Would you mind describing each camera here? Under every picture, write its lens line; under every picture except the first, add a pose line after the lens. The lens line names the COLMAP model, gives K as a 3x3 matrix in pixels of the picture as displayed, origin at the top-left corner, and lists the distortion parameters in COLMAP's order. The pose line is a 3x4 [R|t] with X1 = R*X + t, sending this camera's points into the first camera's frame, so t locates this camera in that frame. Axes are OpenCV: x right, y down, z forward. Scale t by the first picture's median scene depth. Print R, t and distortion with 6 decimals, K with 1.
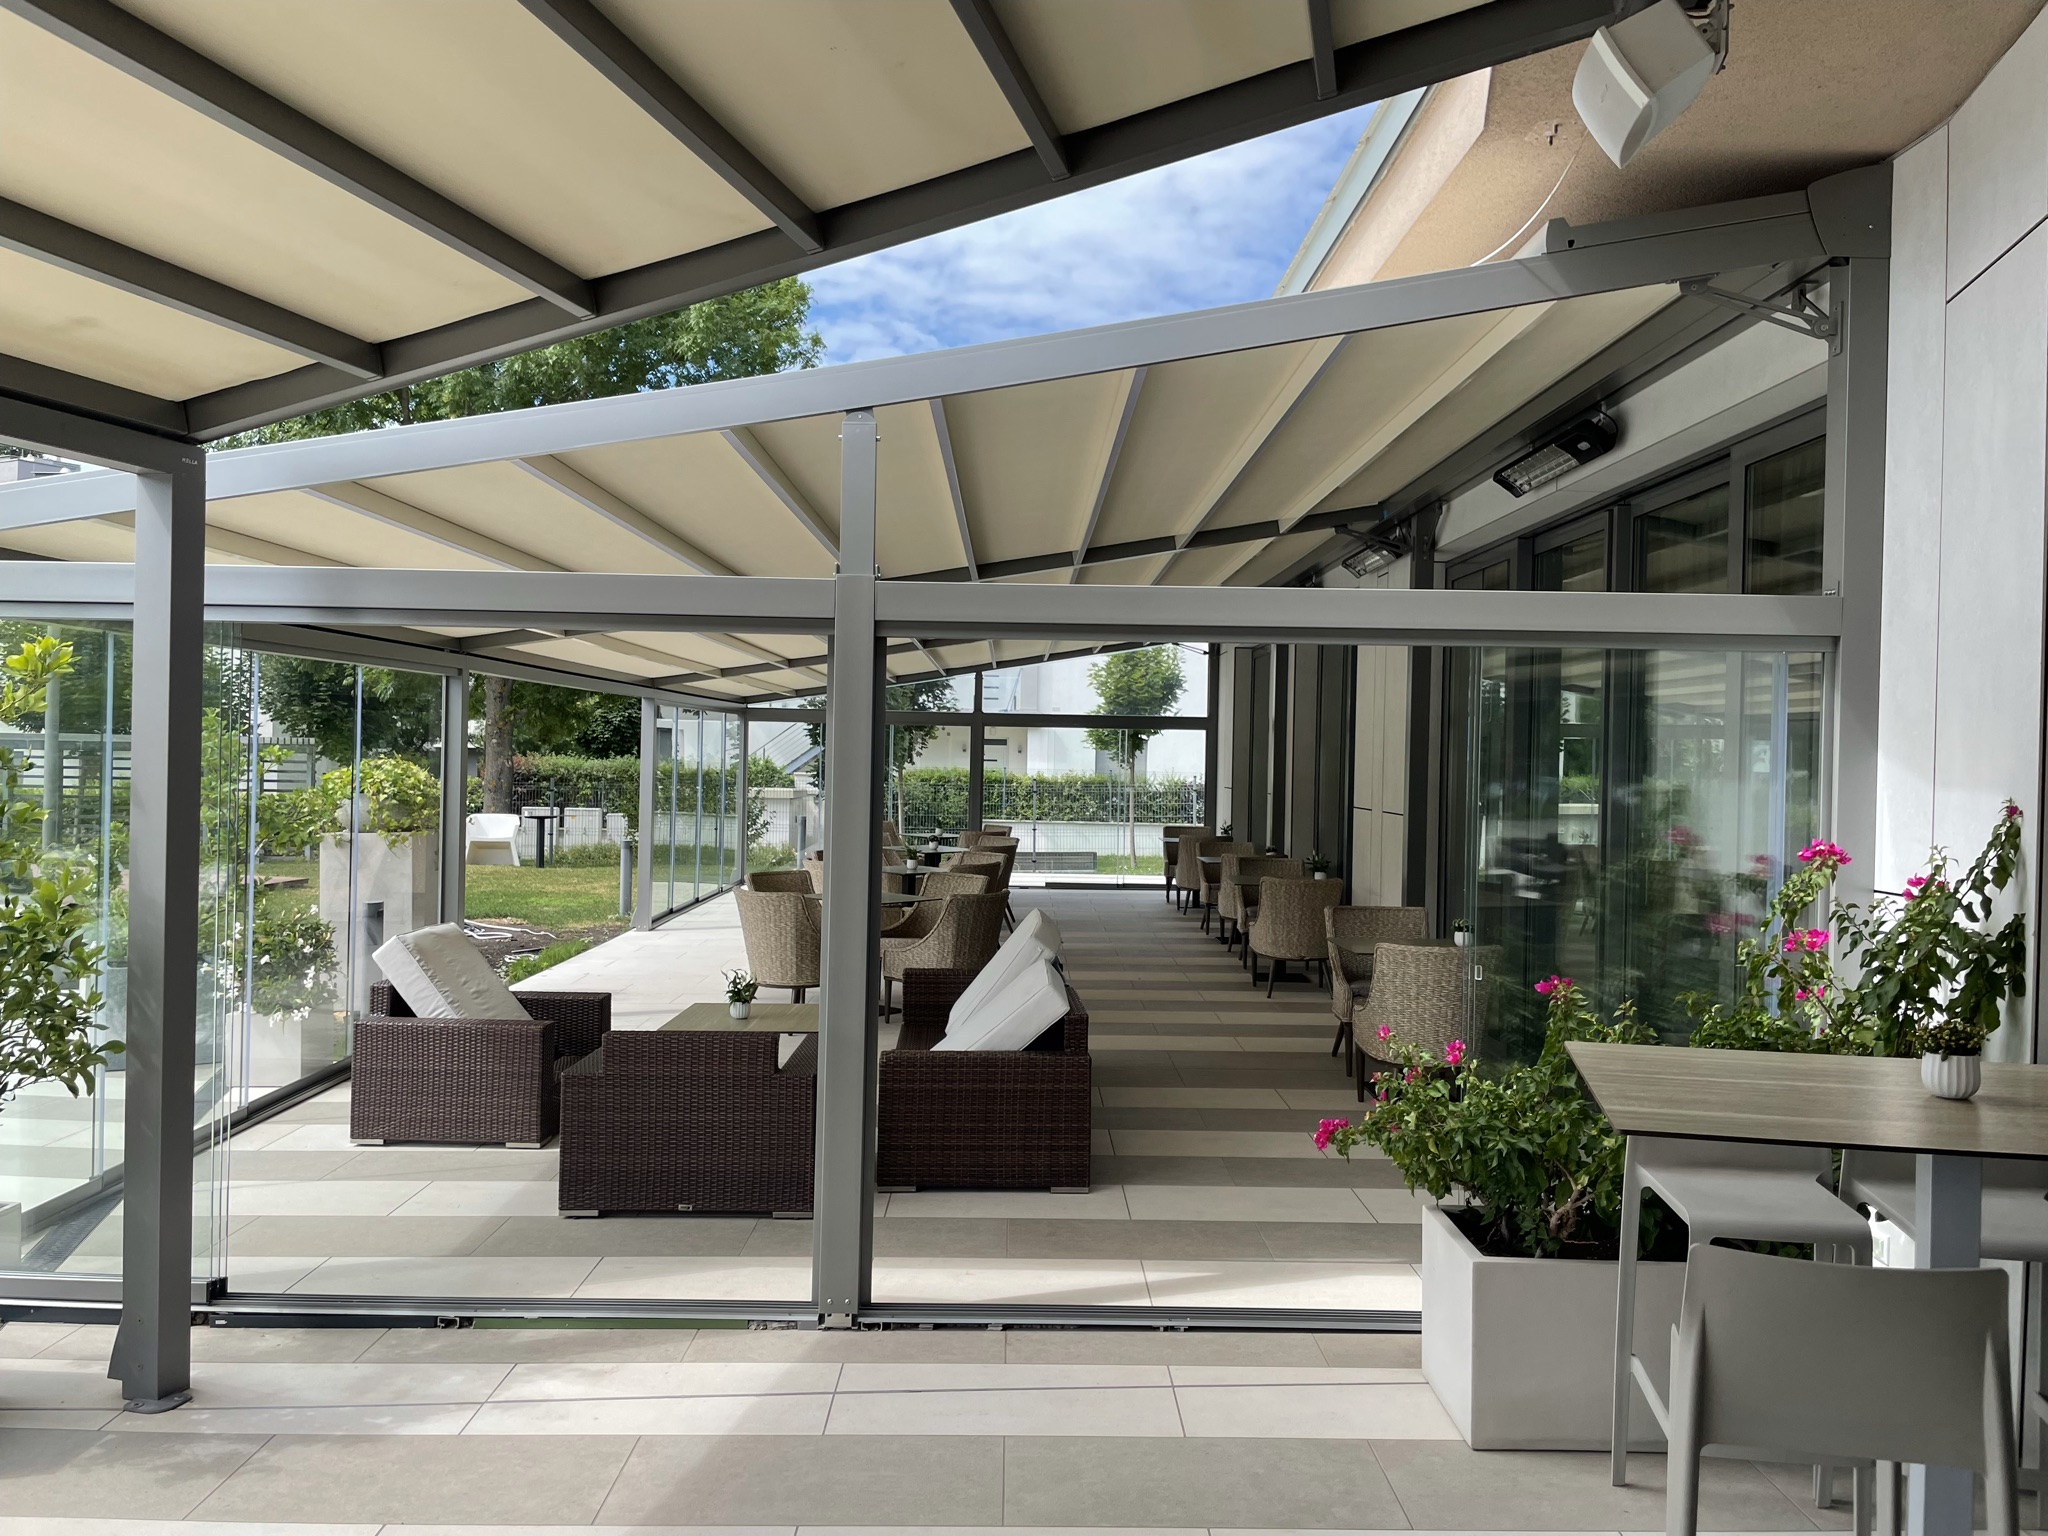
lens RADIAL K [[1560.3, 0, 1007.7], [0, 1560.3, 764.3], [0, 0, 1]] dist [0.065234, -0.087277]
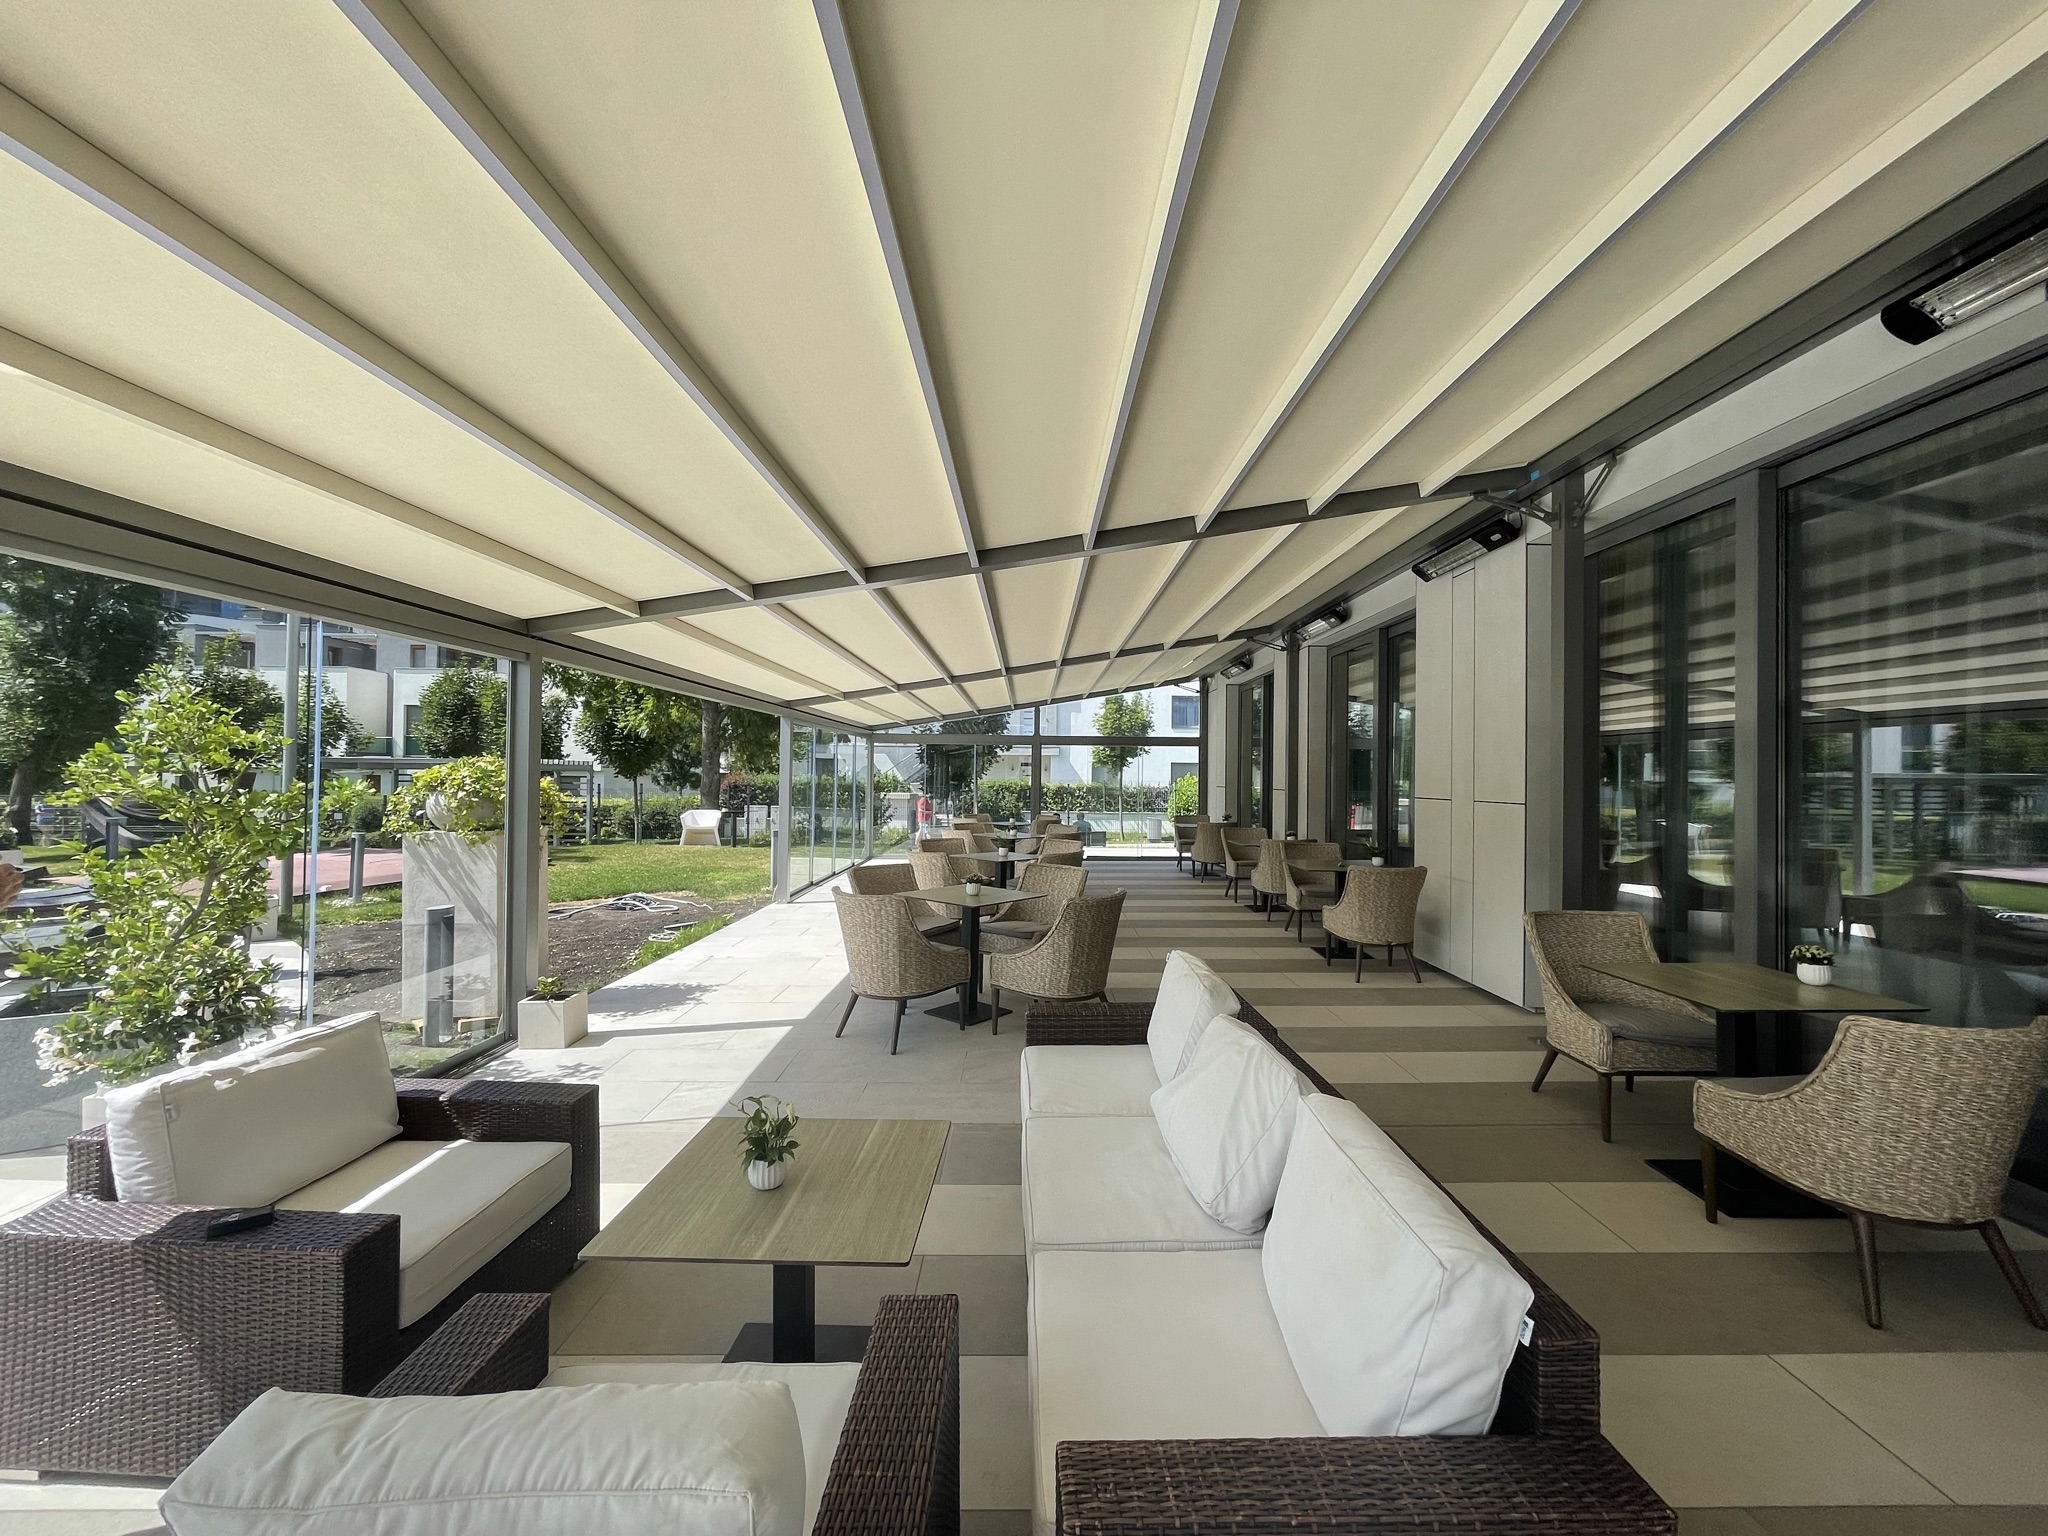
lens RADIAL K [[832.6, 0, 1031.4], [0, 832.6, 773.0], [0, 0, 1]] dist [-0.011789, 0.002364]
pose [[0.999942, -0.008623, 0.006433, -0.029153], [0.008683, 0.999919, -0.009265, 0.007773], [-0.006353, 0.009320, 0.999936, 0.253127]]
